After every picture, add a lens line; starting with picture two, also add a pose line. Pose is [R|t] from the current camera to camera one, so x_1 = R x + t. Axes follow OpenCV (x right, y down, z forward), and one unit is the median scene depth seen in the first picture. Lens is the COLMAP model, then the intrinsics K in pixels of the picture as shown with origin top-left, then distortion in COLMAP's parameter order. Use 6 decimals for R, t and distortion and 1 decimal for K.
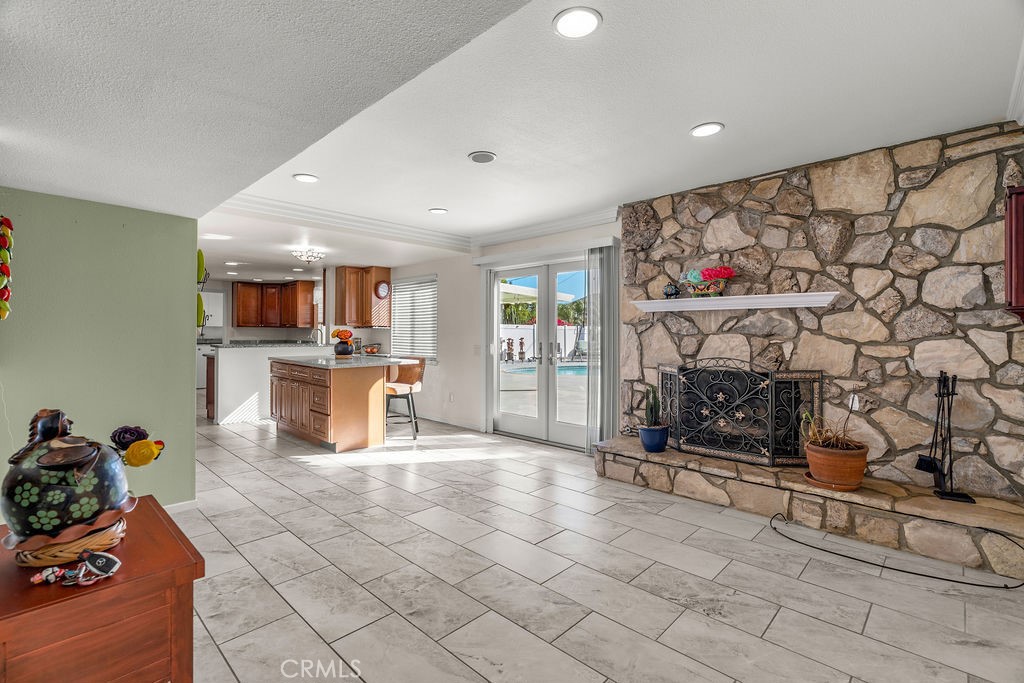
lens RADIAL K [[464.3, 0, 514.2], [0, 464.3, 331.1], [0, 0, 1]] dist [-0.011748, 0.002280]
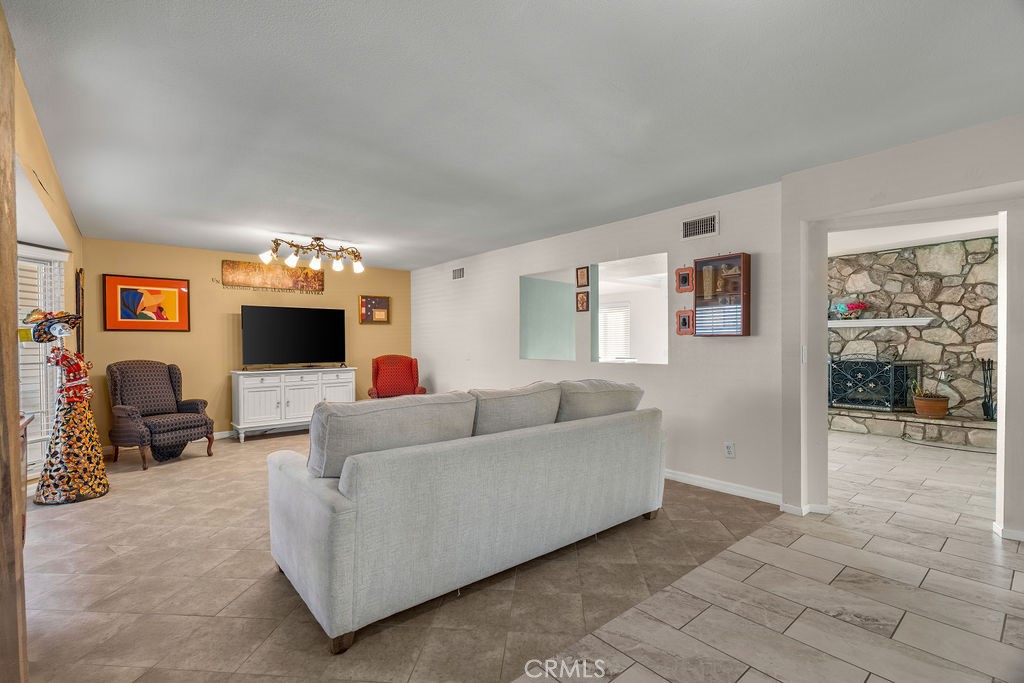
lens RADIAL K [[464.3, 0, 508.6], [0, 464.3, 349.6], [0, 0, 1]] dist [-0.011748, 0.002280]
pose [[0.993686, -0.008802, -0.111847, -0.759354], [0.011198, 0.999721, 0.020818, -0.012139], [0.111632, -0.021939, 0.993507, -0.998080]]
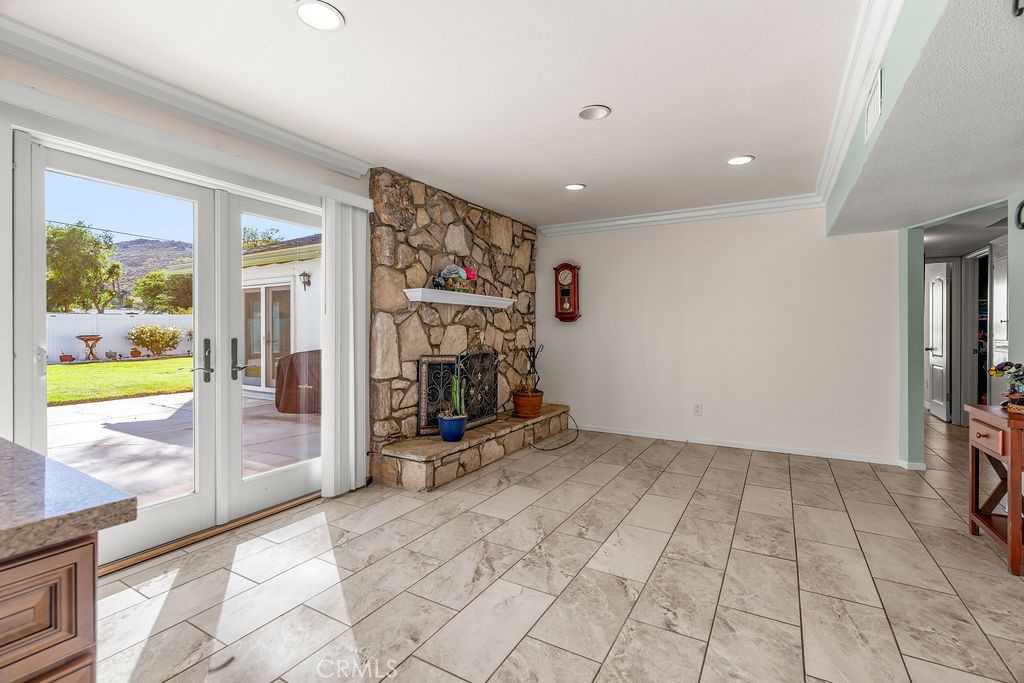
lens RADIAL K [[464.3, 0, 508.6], [0, 464.3, 333.5], [0, 0, 1]] dist [-0.011748, 0.002280]
pose [[-0.224718, -0.005017, 0.974411, -0.826627], [-0.002034, 0.999987, 0.004679, 0.024342], [-0.974422, -0.000930, -0.224726, 1.291160]]
